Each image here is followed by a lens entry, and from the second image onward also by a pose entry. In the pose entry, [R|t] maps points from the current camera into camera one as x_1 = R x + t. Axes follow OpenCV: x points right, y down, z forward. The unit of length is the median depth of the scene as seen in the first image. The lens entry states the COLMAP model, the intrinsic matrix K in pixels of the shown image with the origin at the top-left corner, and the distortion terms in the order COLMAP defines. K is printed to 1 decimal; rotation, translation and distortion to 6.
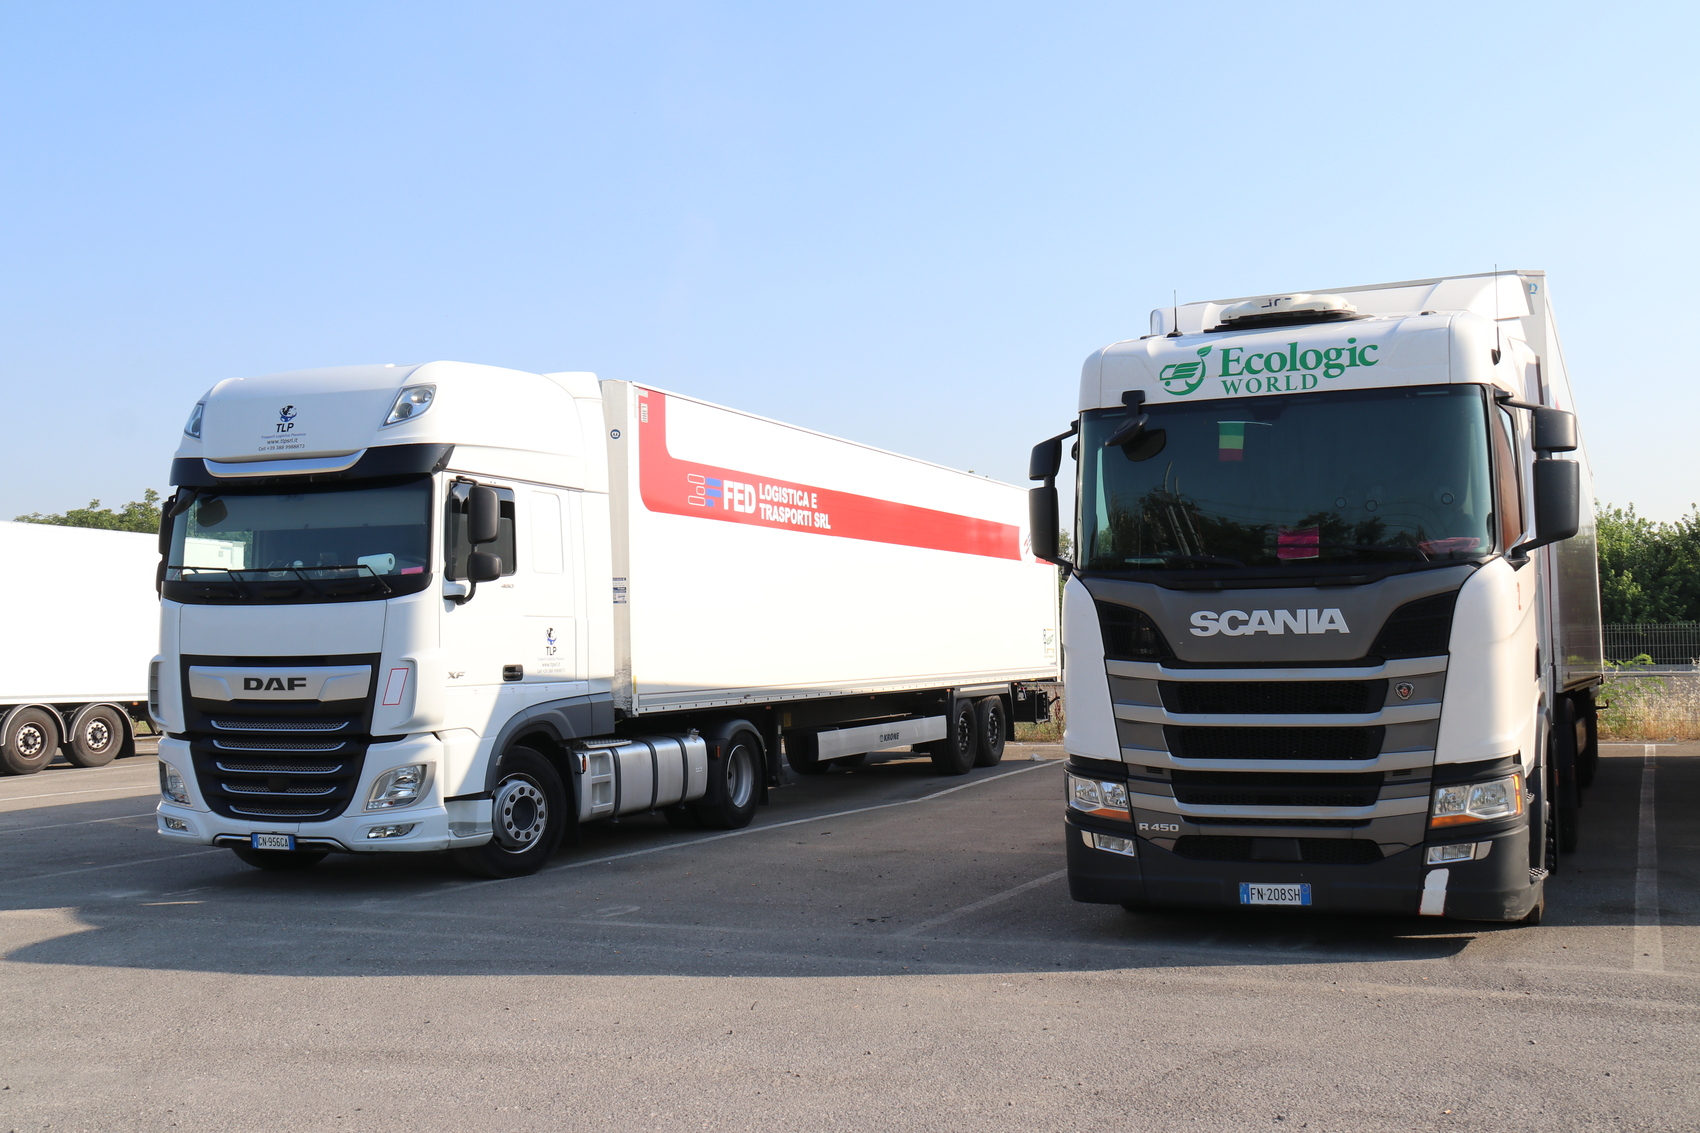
lens RADIAL K [[1838.3, 0, 845.1], [0, 1838.3, 564.4], [0, 0, 1]] dist [-0.018458, 0.000000]
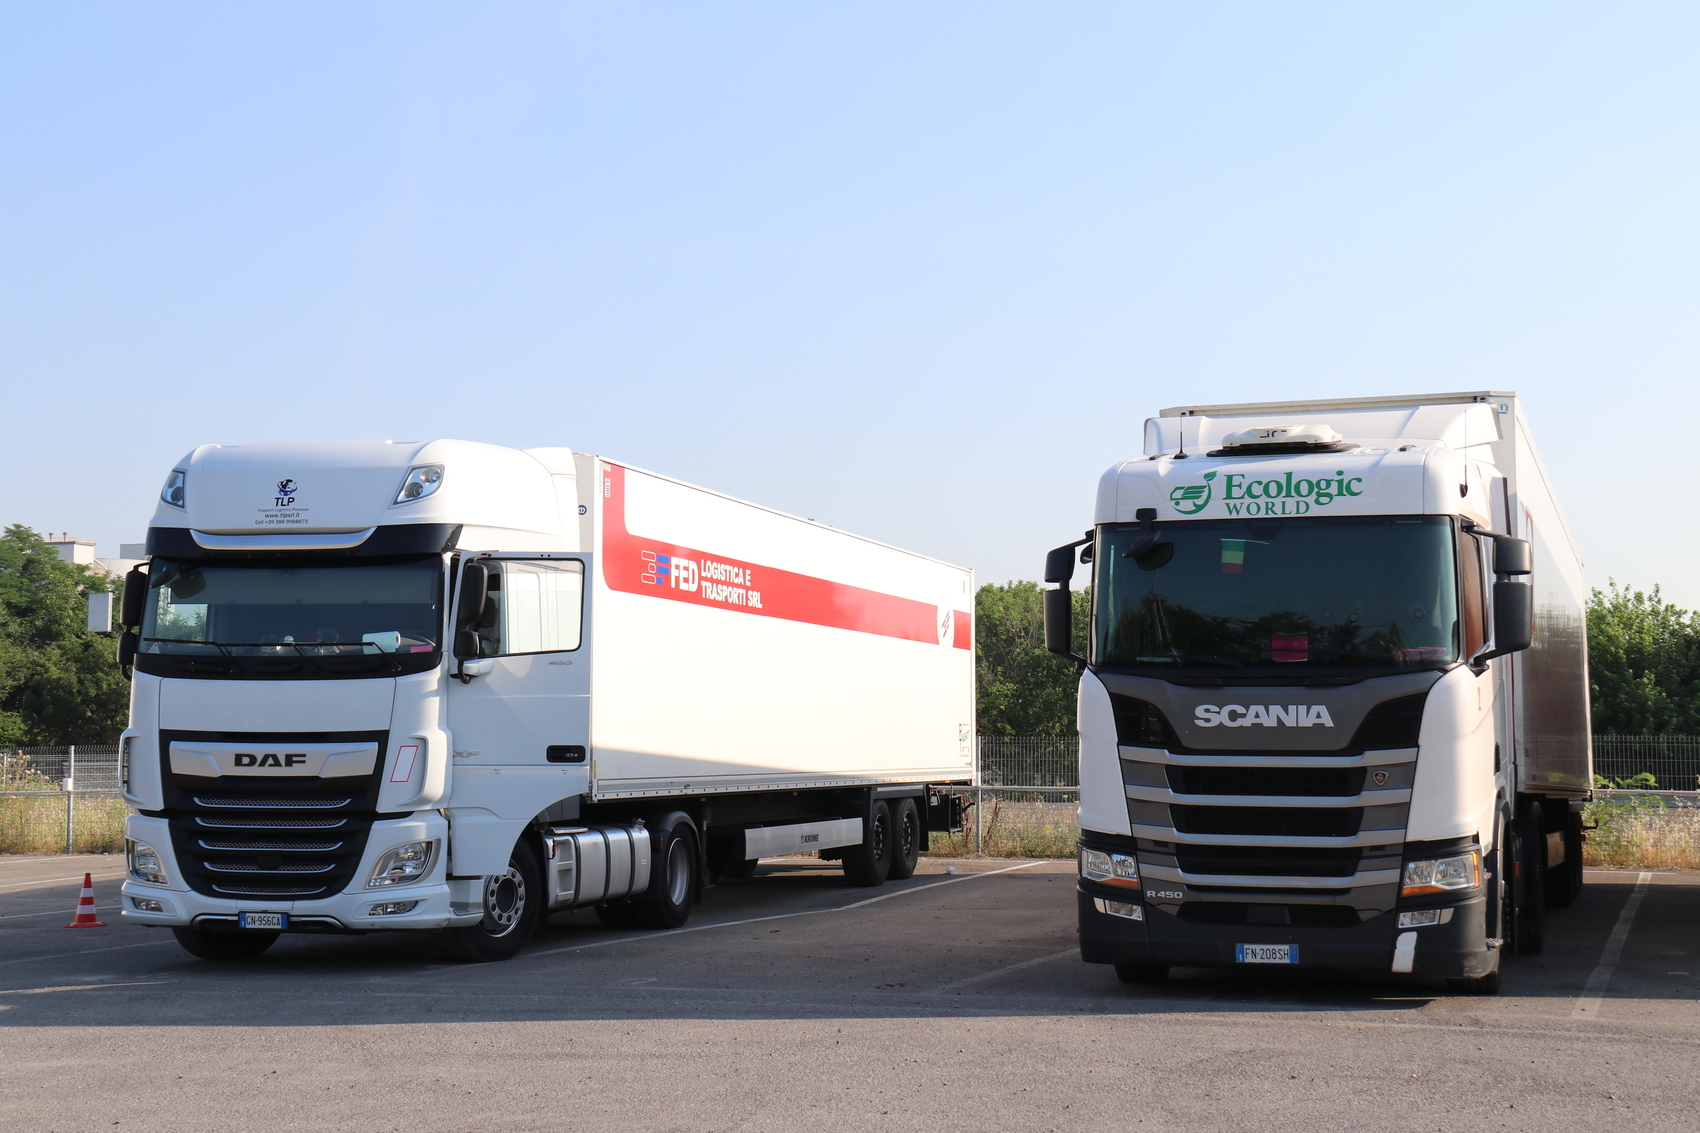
lens RADIAL K [[2677.6, 0, 854.2], [0, 2677.6, 566.3], [0, 0, 1]] dist [0.236266, 0.000000]
pose [[0.993494, 0.027309, 0.110561, -0.161998], [-0.024510, 0.999346, -0.026593, -0.008356], [-0.111215, 0.023710, 0.993514, -0.494161]]
